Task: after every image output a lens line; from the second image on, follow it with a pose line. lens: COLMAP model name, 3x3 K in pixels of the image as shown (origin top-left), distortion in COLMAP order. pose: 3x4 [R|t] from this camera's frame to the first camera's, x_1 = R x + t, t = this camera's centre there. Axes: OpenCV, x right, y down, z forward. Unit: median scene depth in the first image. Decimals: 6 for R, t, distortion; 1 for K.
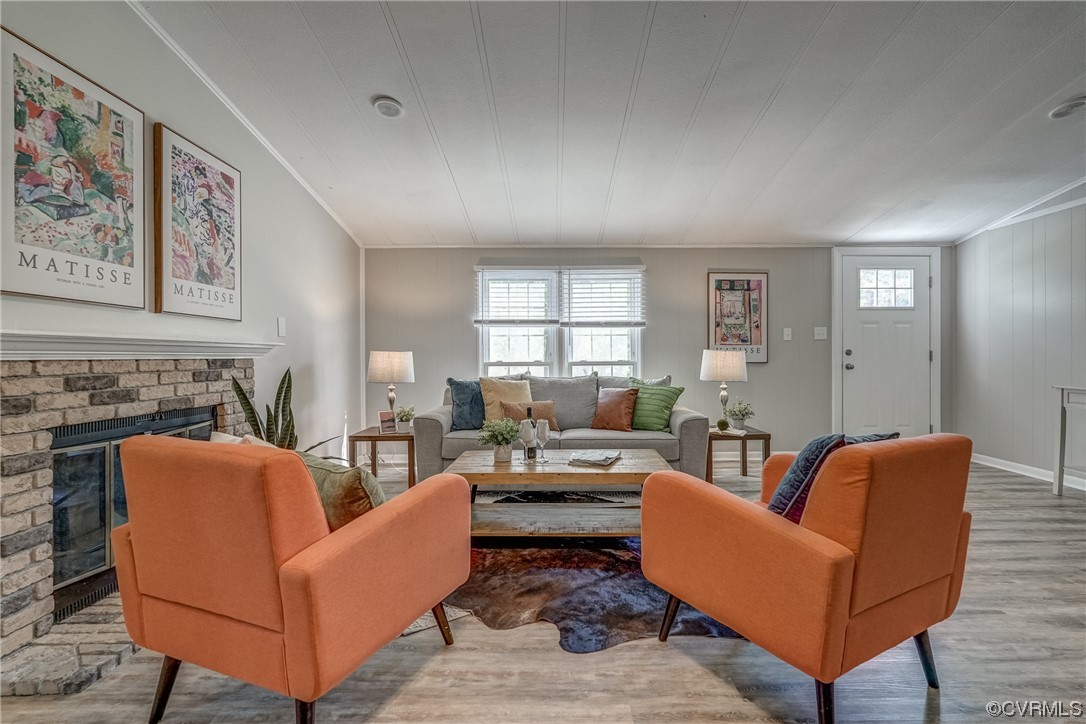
lens RADIAL K [[484.7, 0, 562.6], [0, 484.7, 358.0], [0, 0, 1]] dist [-0.015079, 0.006490]
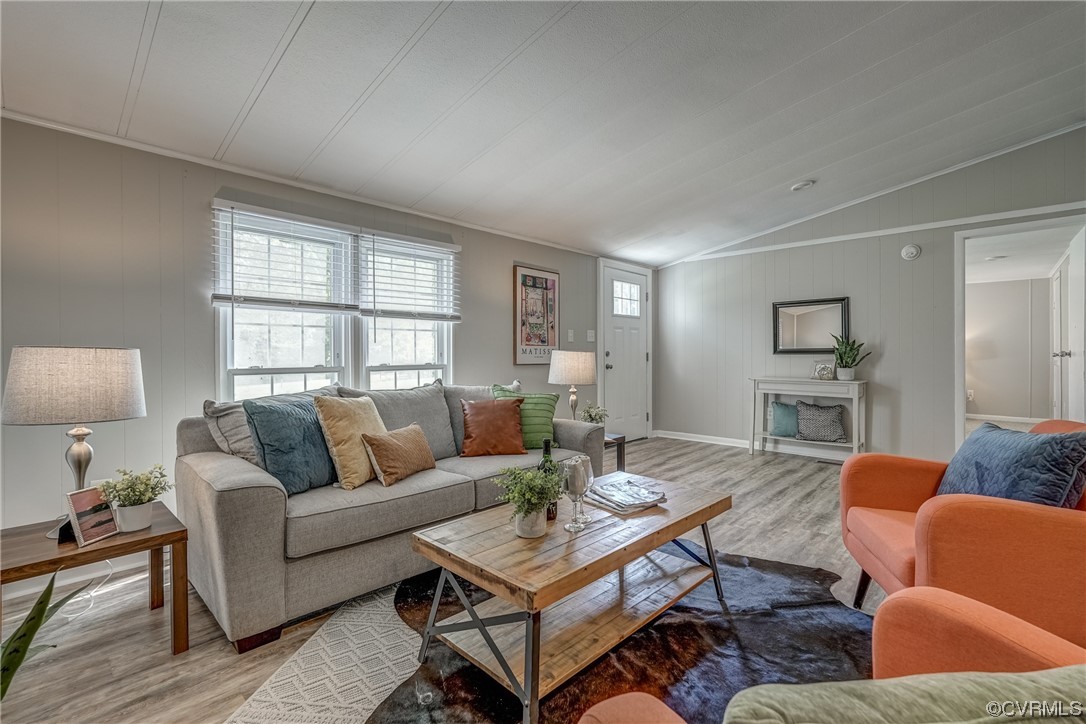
lens RADIAL K [[484.7, 0, 543.8], [0, 484.7, 355.1], [0, 0, 1]] dist [-0.015079, 0.006490]
pose [[0.689503, 0.000622, 0.724282, -0.319924], [0.003489, 0.999985, -0.004180, -0.004084], [-0.724274, 0.005409, 0.689491, 0.336531]]
